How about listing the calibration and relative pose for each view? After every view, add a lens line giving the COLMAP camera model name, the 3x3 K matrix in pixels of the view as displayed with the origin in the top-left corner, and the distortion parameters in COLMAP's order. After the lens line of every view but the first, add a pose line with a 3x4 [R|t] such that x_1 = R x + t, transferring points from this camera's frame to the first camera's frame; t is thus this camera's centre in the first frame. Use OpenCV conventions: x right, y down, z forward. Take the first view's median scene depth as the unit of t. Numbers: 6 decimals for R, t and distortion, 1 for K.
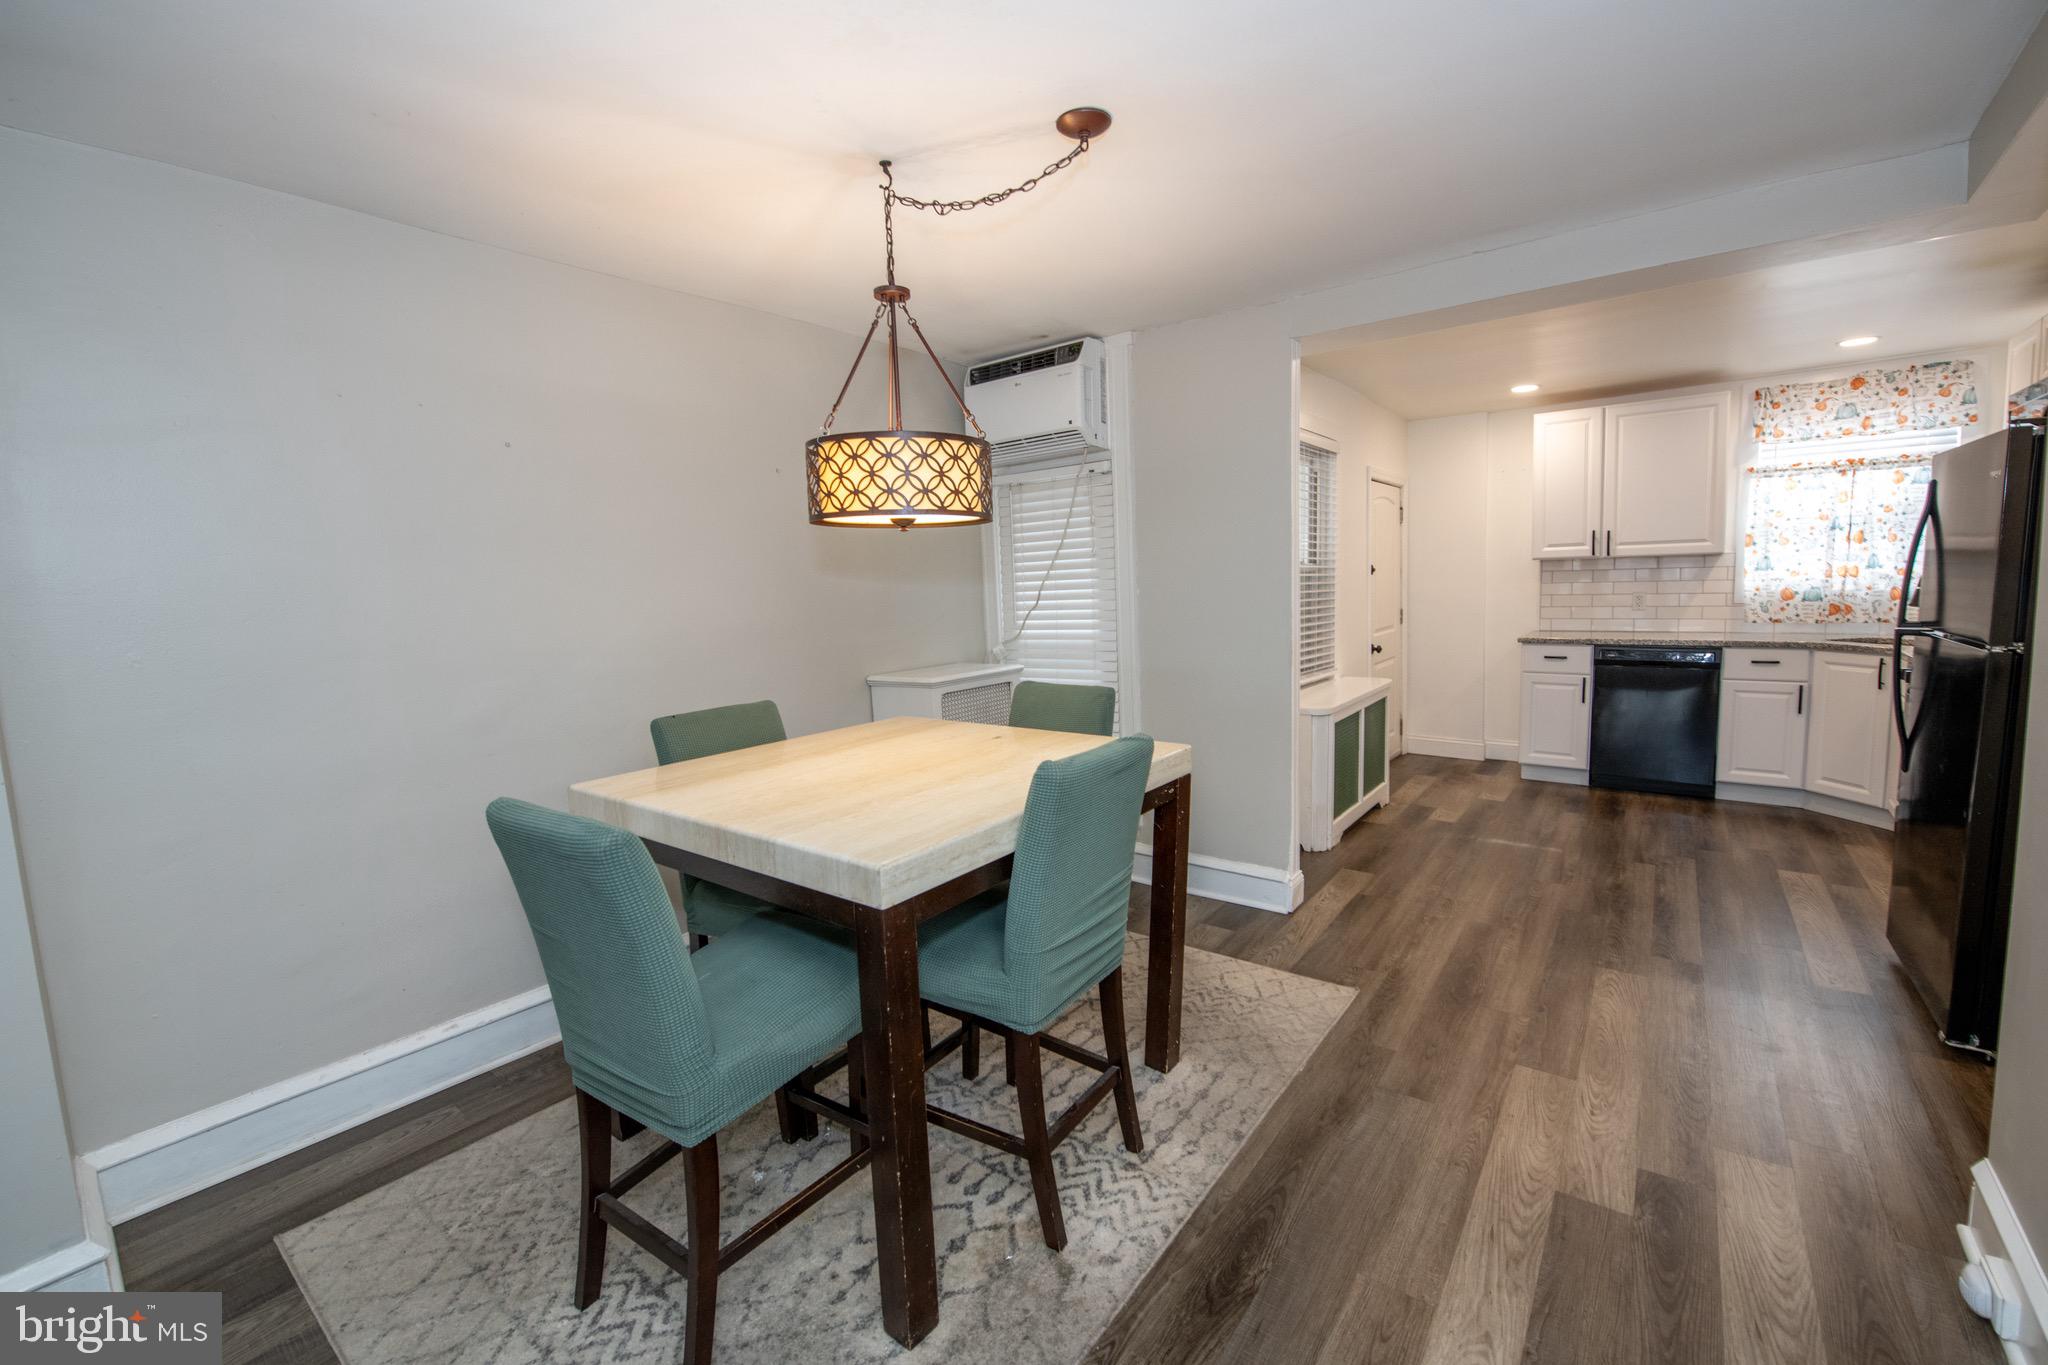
lens RADIAL K [[843.8, 0, 1060.6], [0, 843.8, 666.4], [0, 0, 1]] dist [-0.012015, -0.004155]
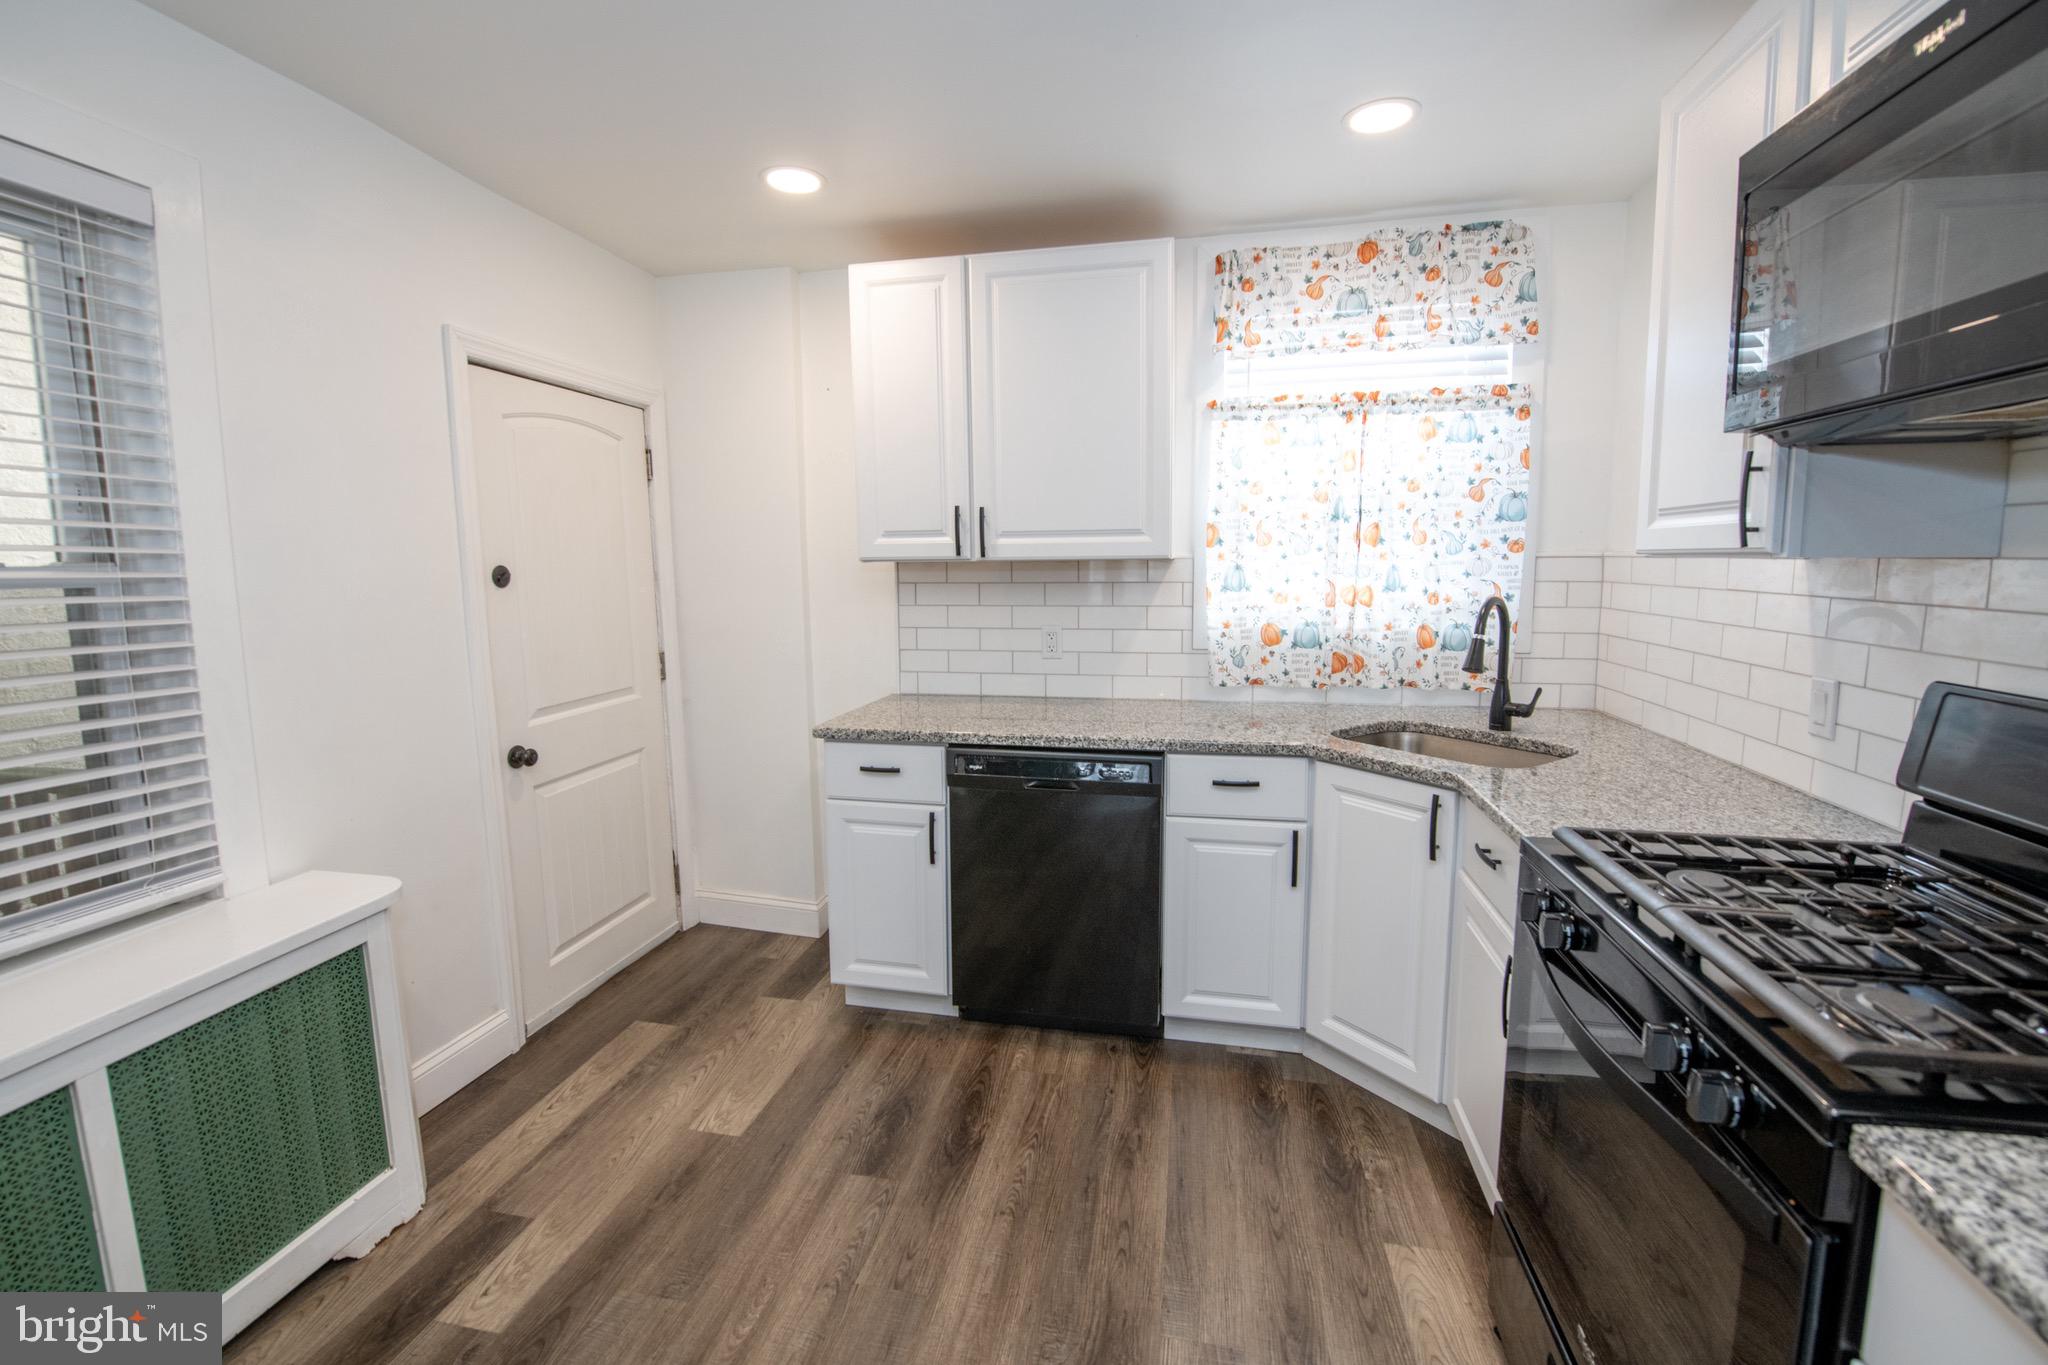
lens RADIAL K [[860.3, 0, 1032.4], [0, 860.3, 658.9], [0, 0, 1]] dist [-0.014554, -0.003006]
pose [[0.904682, -0.024478, 0.425383, 0.523316], [0.023524, 0.999695, 0.007496, -0.084698], [-0.425437, 0.003225, 0.904982, 0.594401]]
